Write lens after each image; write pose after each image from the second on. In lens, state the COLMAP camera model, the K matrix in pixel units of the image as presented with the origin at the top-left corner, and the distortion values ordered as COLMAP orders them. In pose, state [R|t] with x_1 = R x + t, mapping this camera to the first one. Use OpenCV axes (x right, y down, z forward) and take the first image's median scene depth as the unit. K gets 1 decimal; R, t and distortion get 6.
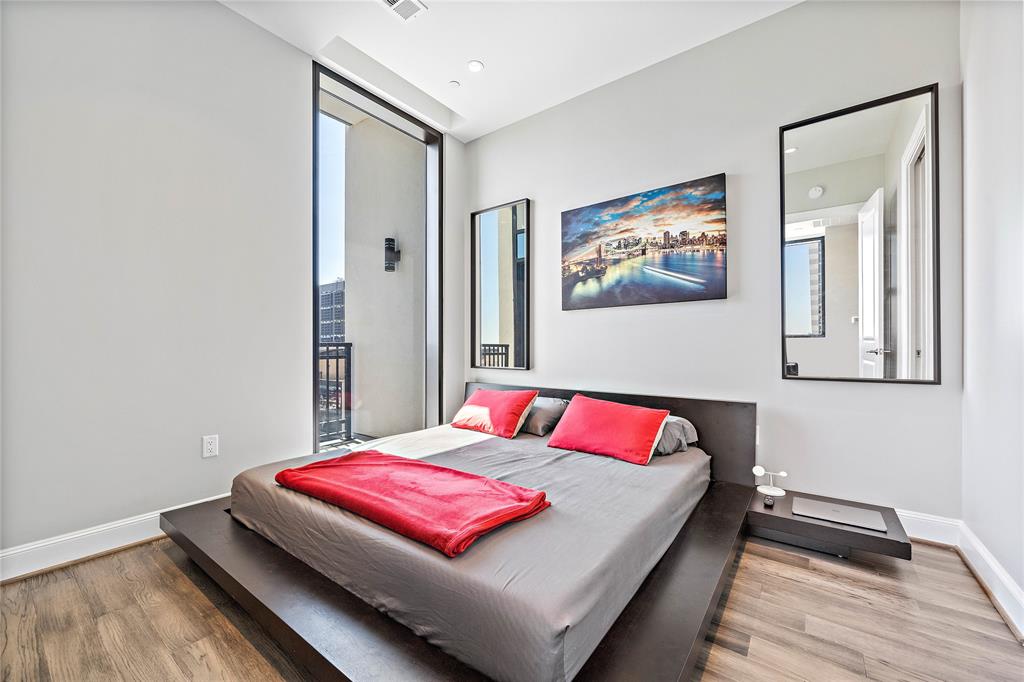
lens RADIAL K [[416.7, 0, 505.5], [0, 416.7, 346.0], [0, 0, 1]] dist [-0.001466, -0.000059]
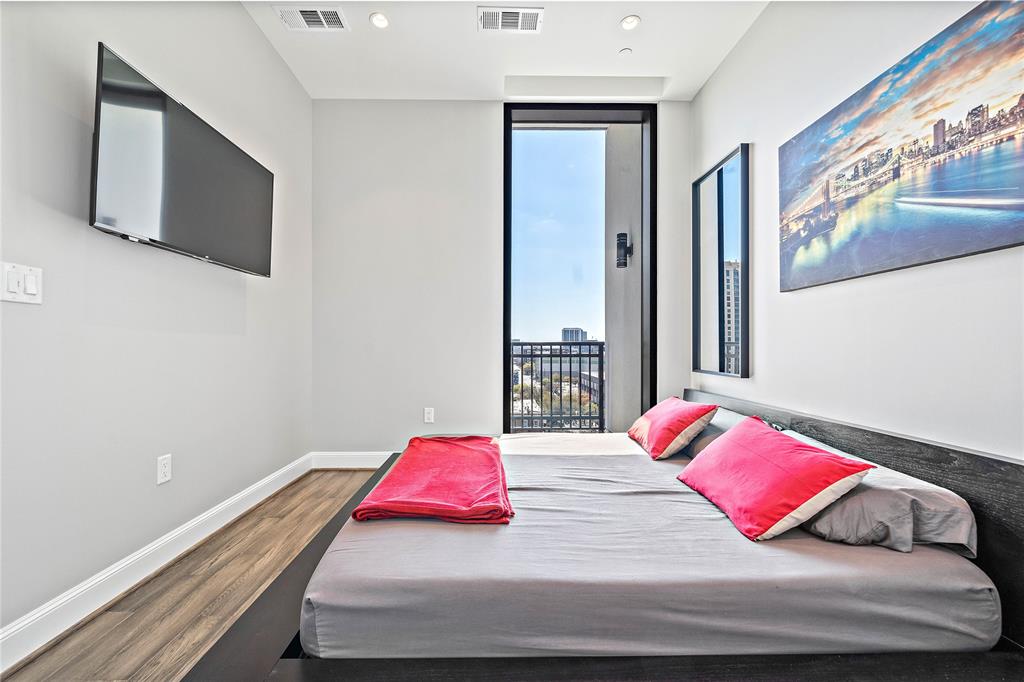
lens RADIAL K [[416.7, 0, 482.1], [0, 416.7, 344.6], [0, 0, 1]] dist [-0.001466, -0.000059]
pose [[0.601891, -0.001161, -0.798577, 0.430062], [0.000139, 0.999999, -0.001349, 0.000418], [0.798578, 0.000701, 0.601891, 0.231333]]
